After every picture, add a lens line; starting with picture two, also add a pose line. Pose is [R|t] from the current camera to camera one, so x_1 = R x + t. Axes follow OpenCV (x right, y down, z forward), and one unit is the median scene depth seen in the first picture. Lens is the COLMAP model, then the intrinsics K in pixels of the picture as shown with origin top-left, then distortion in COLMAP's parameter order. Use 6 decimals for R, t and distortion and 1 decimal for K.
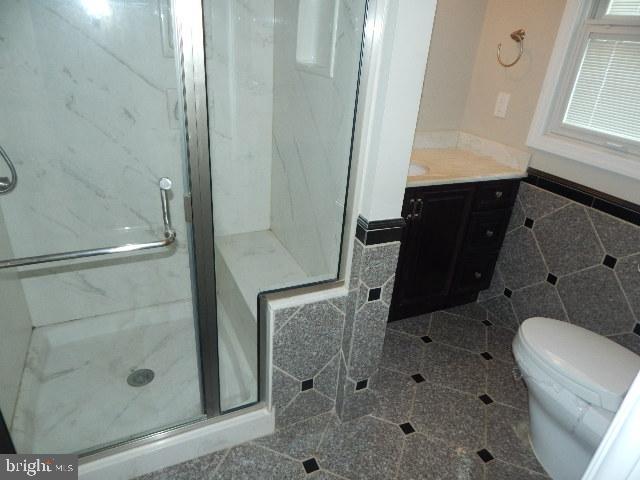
lens RADIAL K [[421.5, 0, 319.6], [0, 421.5, 240.0], [0, 0, 1]] dist [-0.004366, 0.000135]
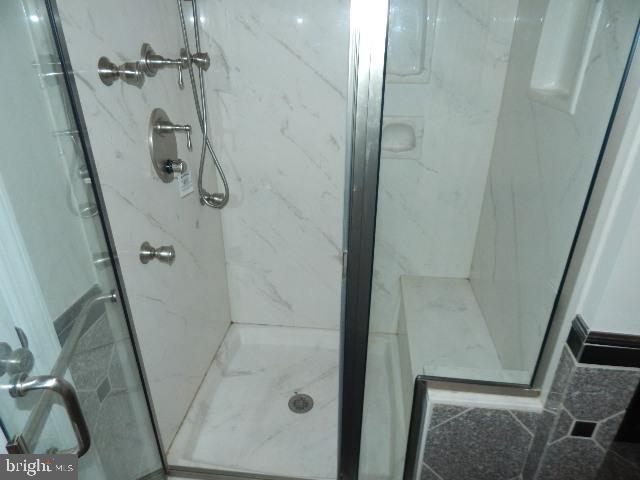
lens RADIAL K [[421.5, 0, 323.1], [0, 421.5, 237.6], [0, 0, 1]] dist [-0.004366, 0.000135]
pose [[0.857158, 0.166957, -0.487243, 0.048457], [-0.176150, 0.983985, 0.027285, -0.121751], [0.483996, 0.062441, 0.872840, 0.178782]]
